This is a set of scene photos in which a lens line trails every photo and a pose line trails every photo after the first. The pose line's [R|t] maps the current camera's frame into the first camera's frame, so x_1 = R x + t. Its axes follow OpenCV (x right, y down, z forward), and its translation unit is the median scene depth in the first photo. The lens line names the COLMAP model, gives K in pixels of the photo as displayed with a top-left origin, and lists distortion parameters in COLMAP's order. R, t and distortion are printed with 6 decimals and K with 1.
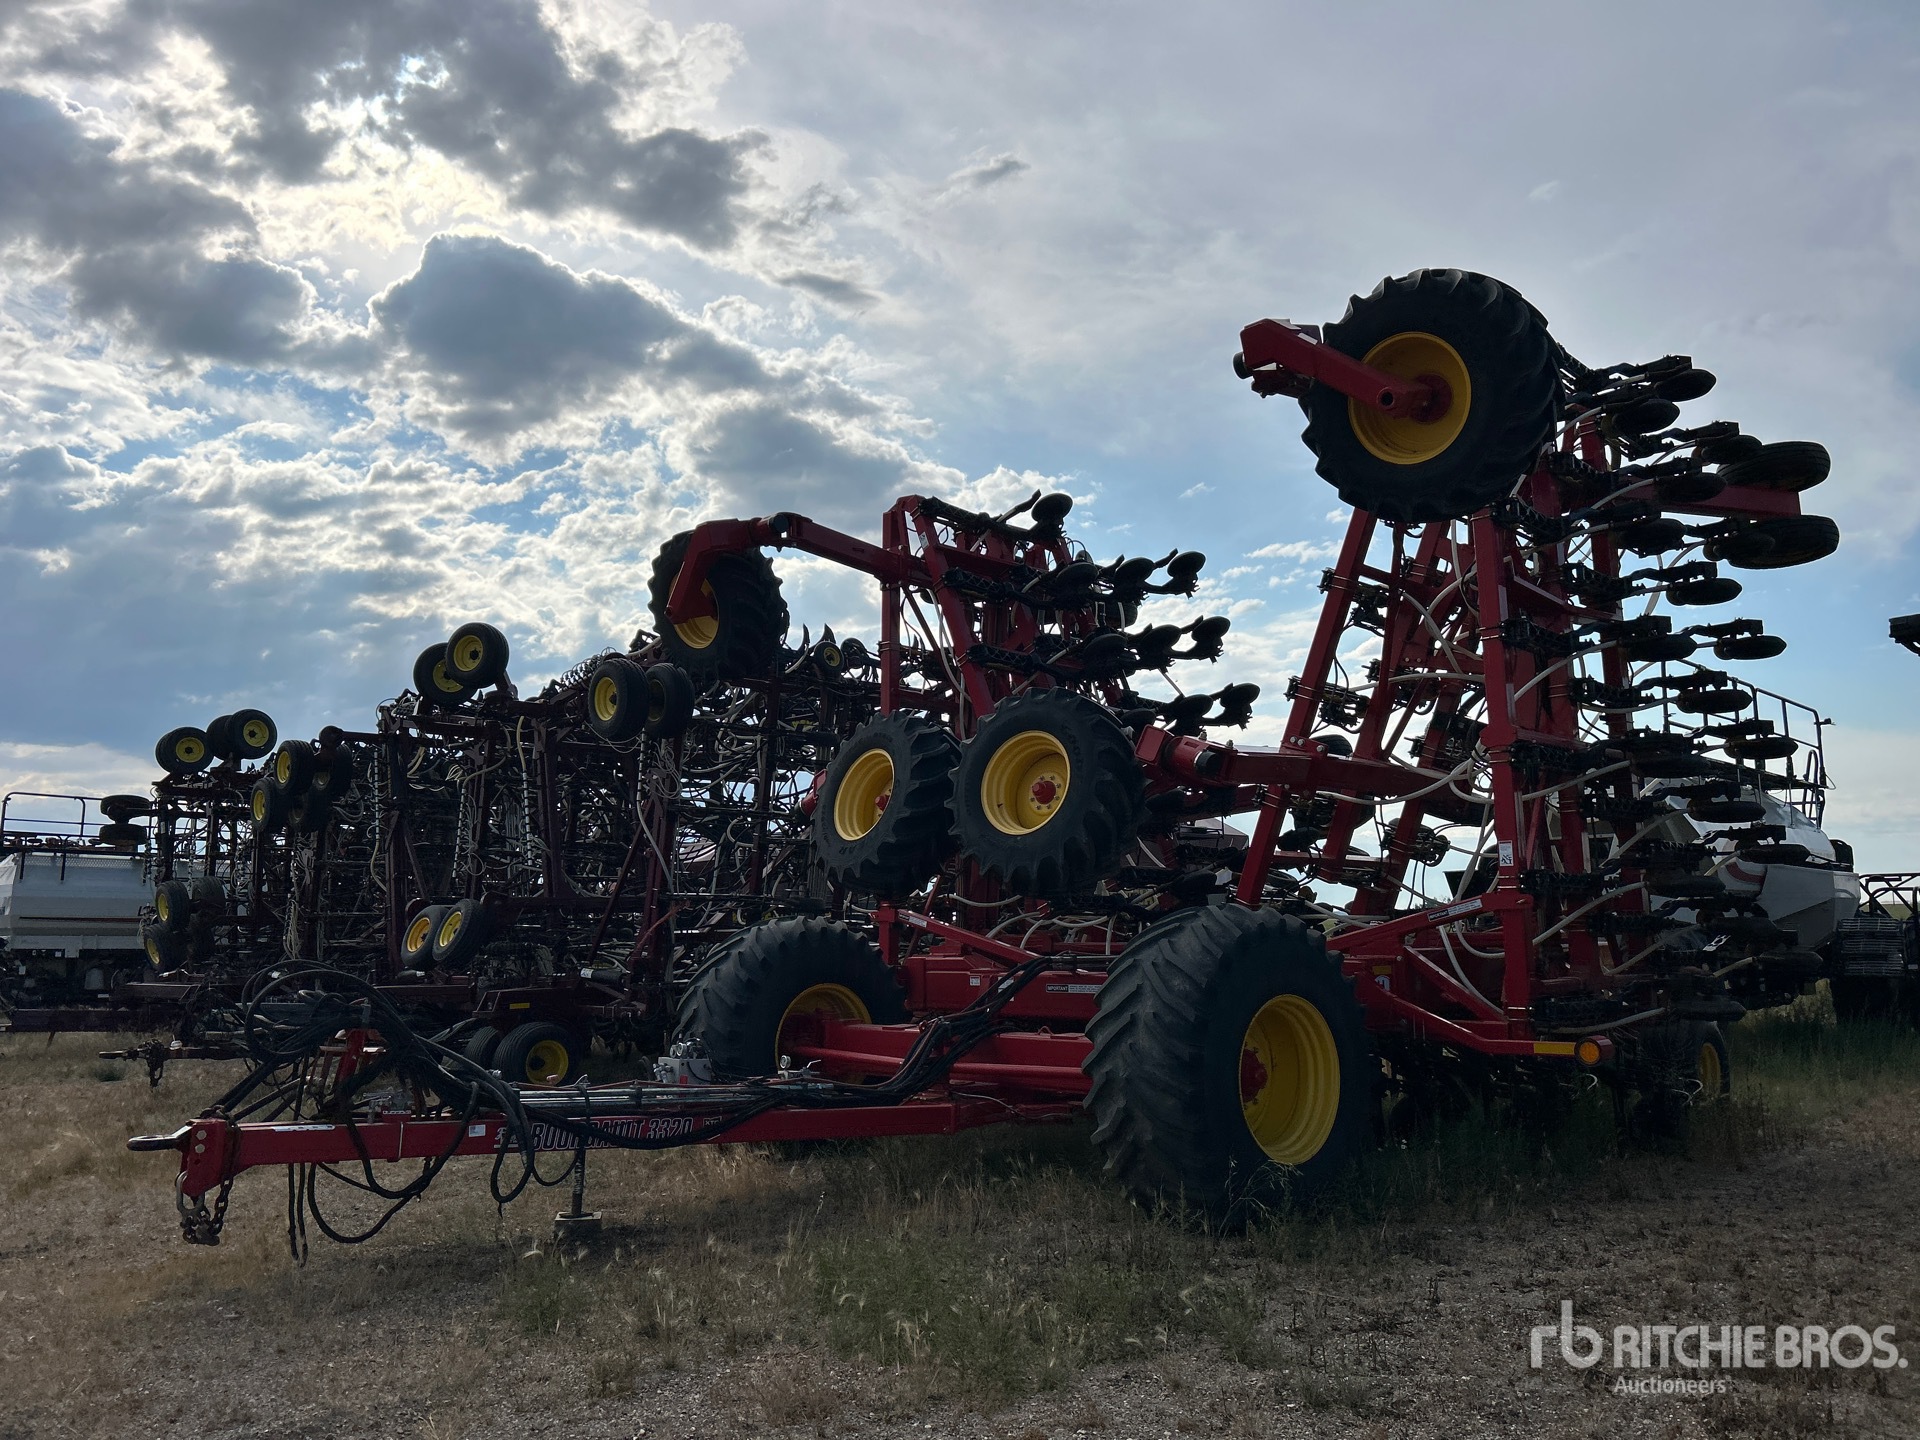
lens RADIAL K [[1406.2, 0, 959.8], [0, 1406.2, 715.1], [0, 0, 1]] dist [0.029652, -0.007105]
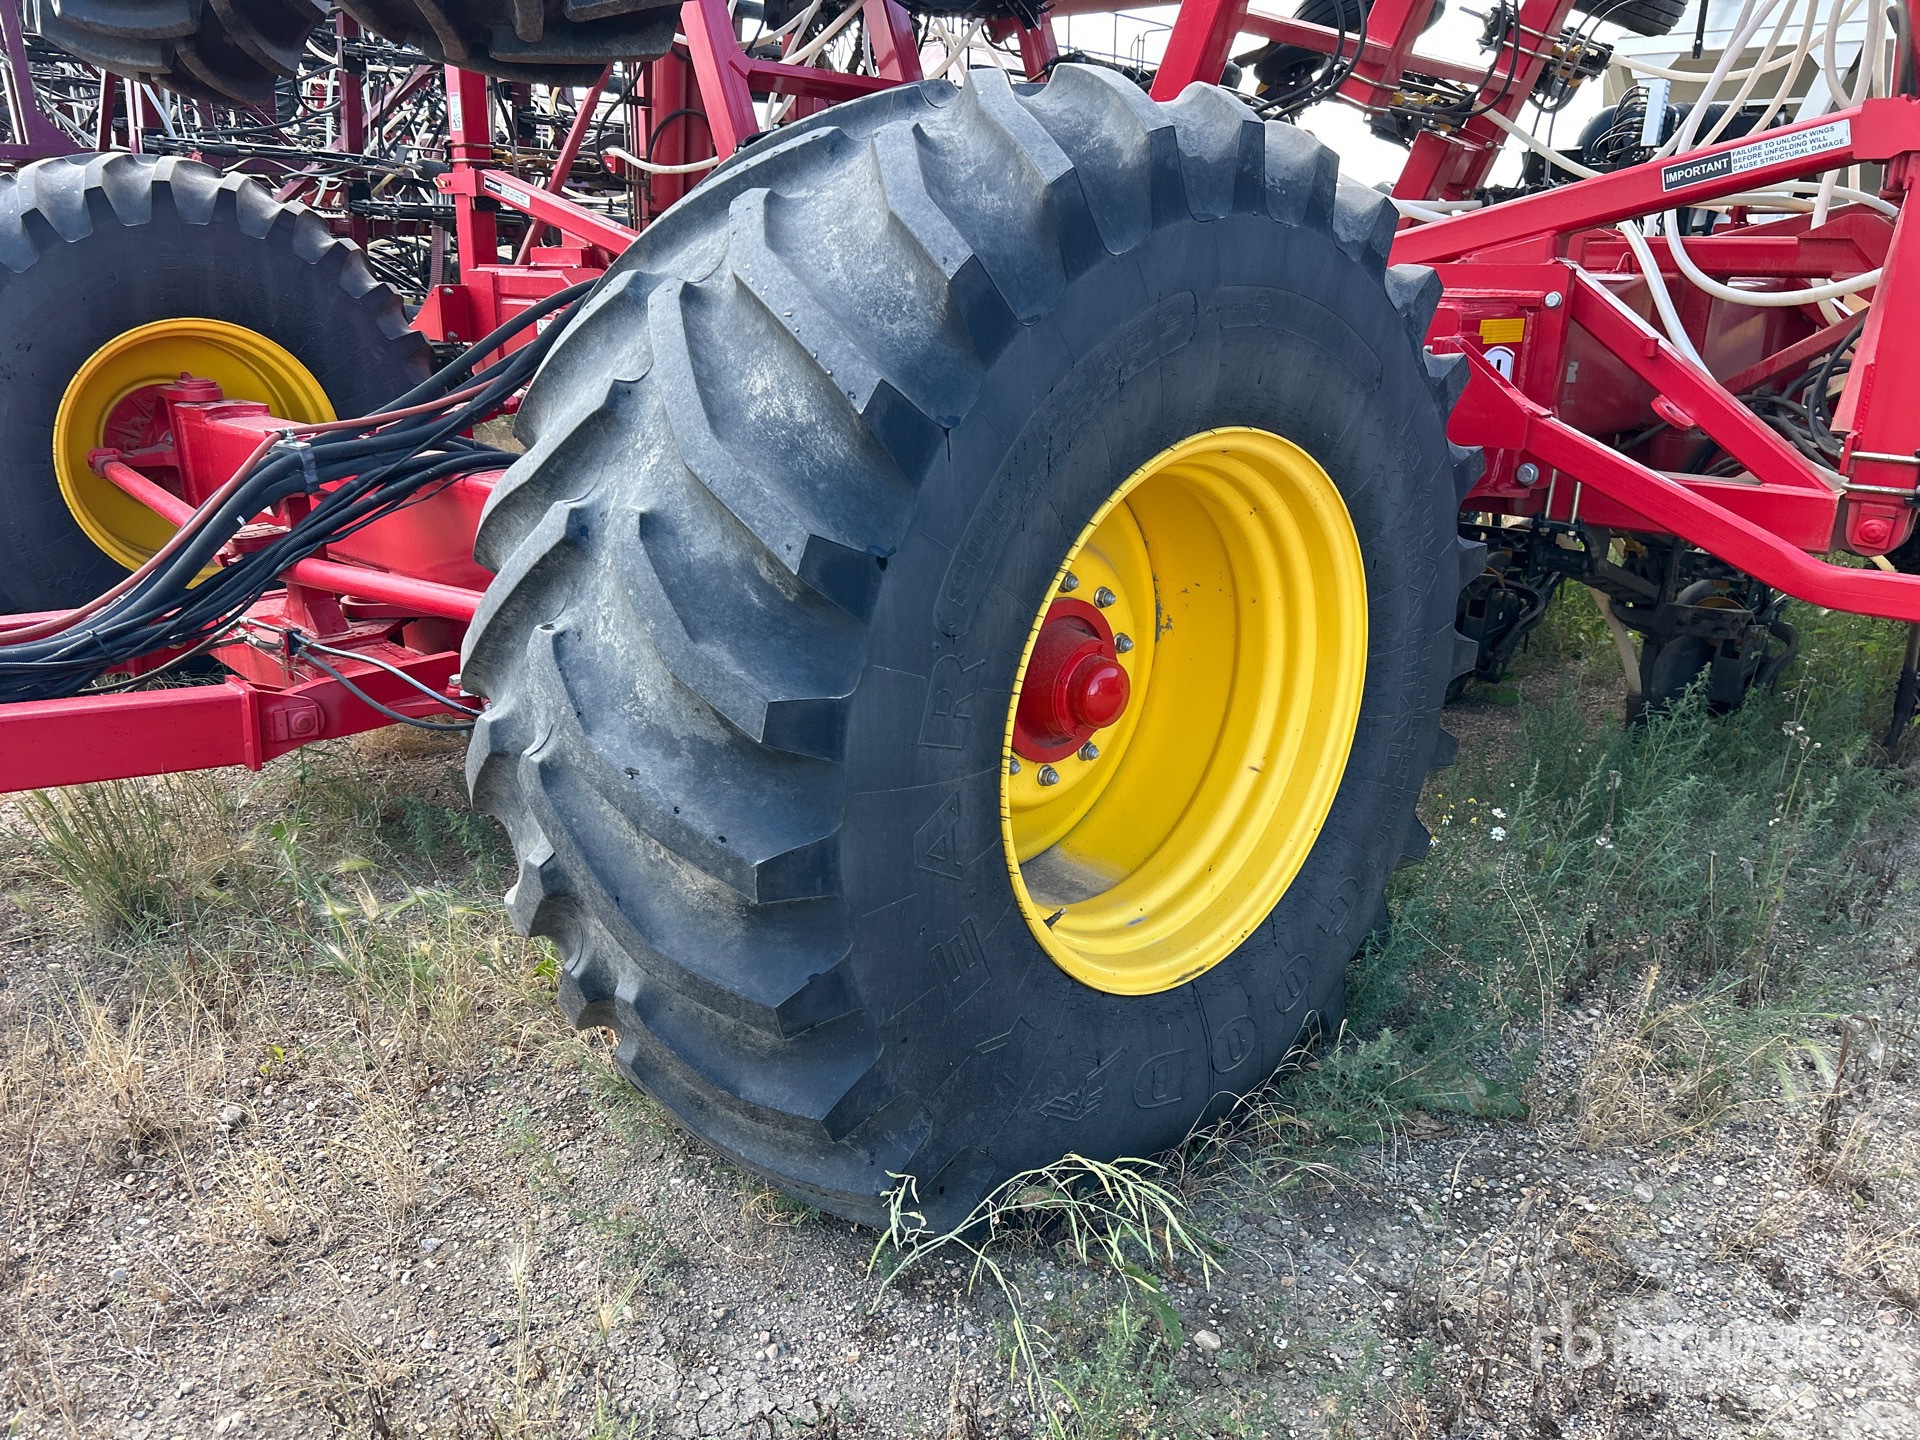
lens RADIAL K [[1406.2, 0, 952.6], [0, 1406.2, 718.9], [0, 0, 1]] dist [0.029652, -0.007105]
pose [[0.999073, 0.017089, 0.039512, 0.167808], [-0.033049, 0.892623, 0.449592, 0.126755], [-0.027586, -0.450481, 0.892360, 0.726138]]
